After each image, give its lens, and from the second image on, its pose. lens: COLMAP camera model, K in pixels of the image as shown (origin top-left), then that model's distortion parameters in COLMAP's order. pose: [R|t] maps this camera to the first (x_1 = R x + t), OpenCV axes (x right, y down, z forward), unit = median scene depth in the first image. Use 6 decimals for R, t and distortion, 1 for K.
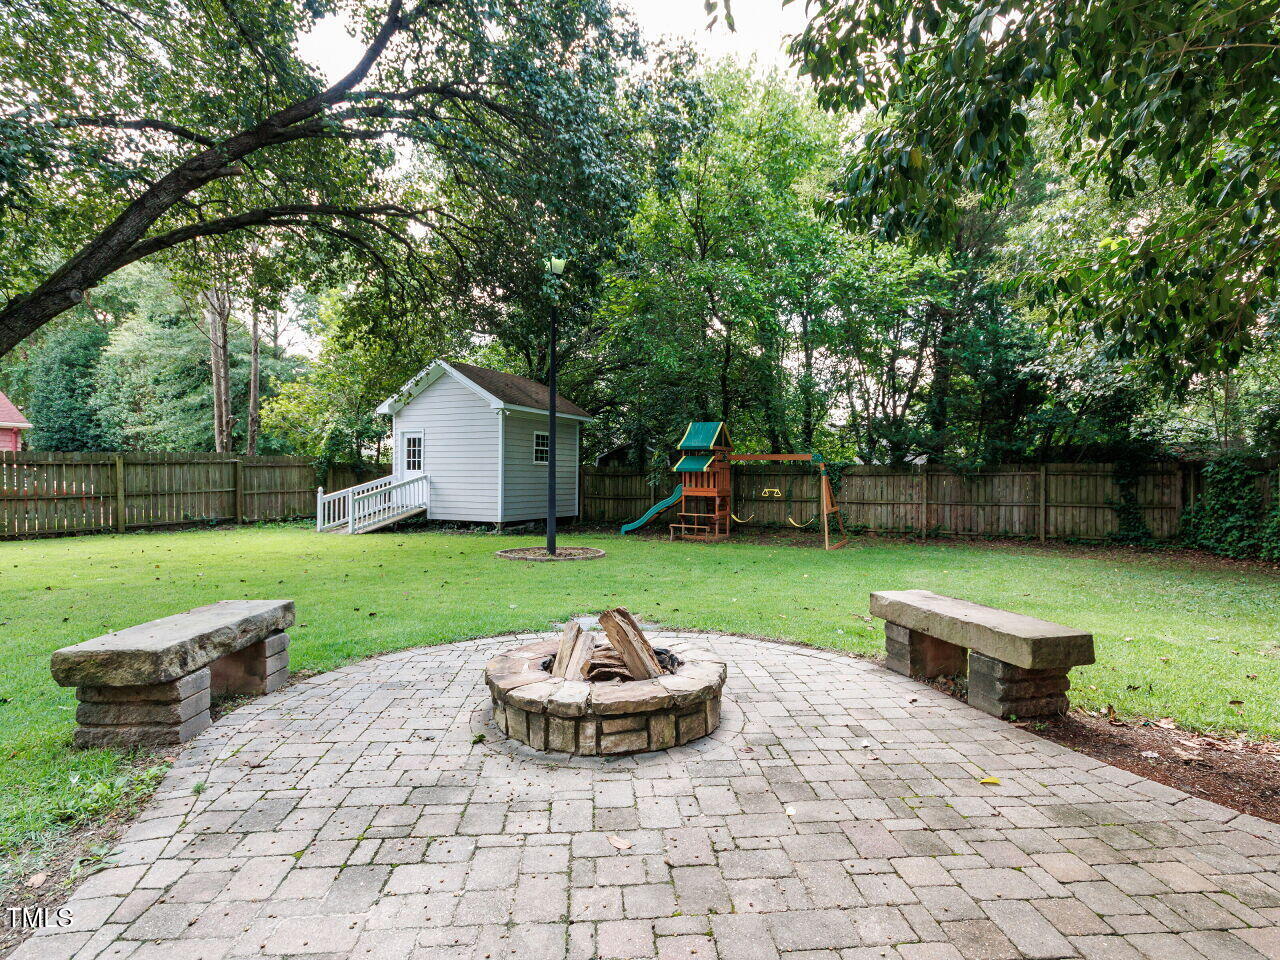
lens RADIAL K [[764.9, 0, 640.0], [0, 764.9, 480.0], [0, 0, 1]] dist [-0.001051, -0.000051]
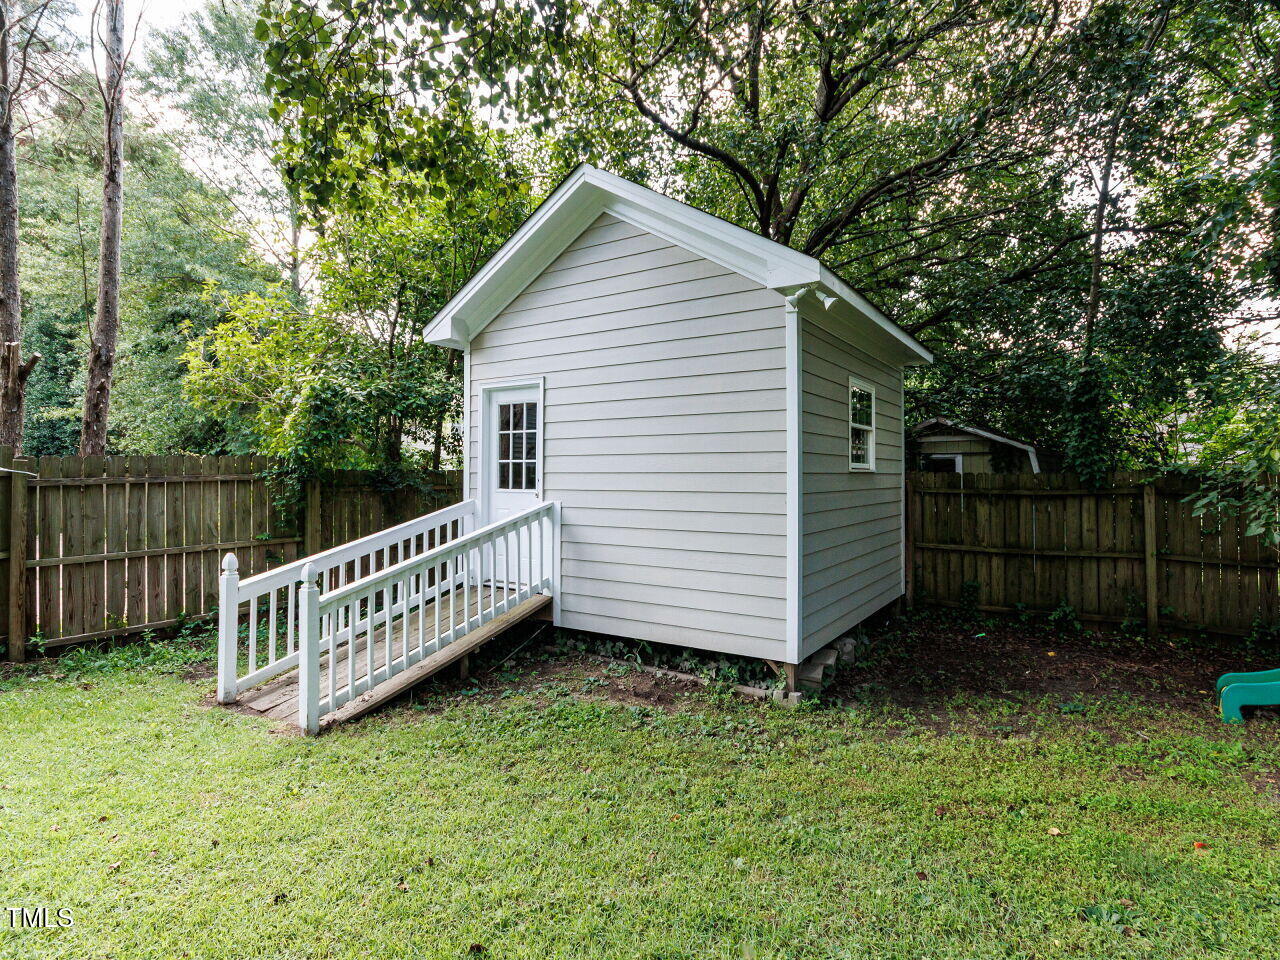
lens RADIAL K [[764.9, 0, 640.0], [0, 764.9, 480.0], [0, 0, 1]] dist [-0.001051, -0.000051]
pose [[0.992942, -0.006464, -0.118427, -0.194531], [0.006716, 0.999976, 0.001724, -0.018372], [0.118413, -0.002507, 0.992961, 0.644619]]
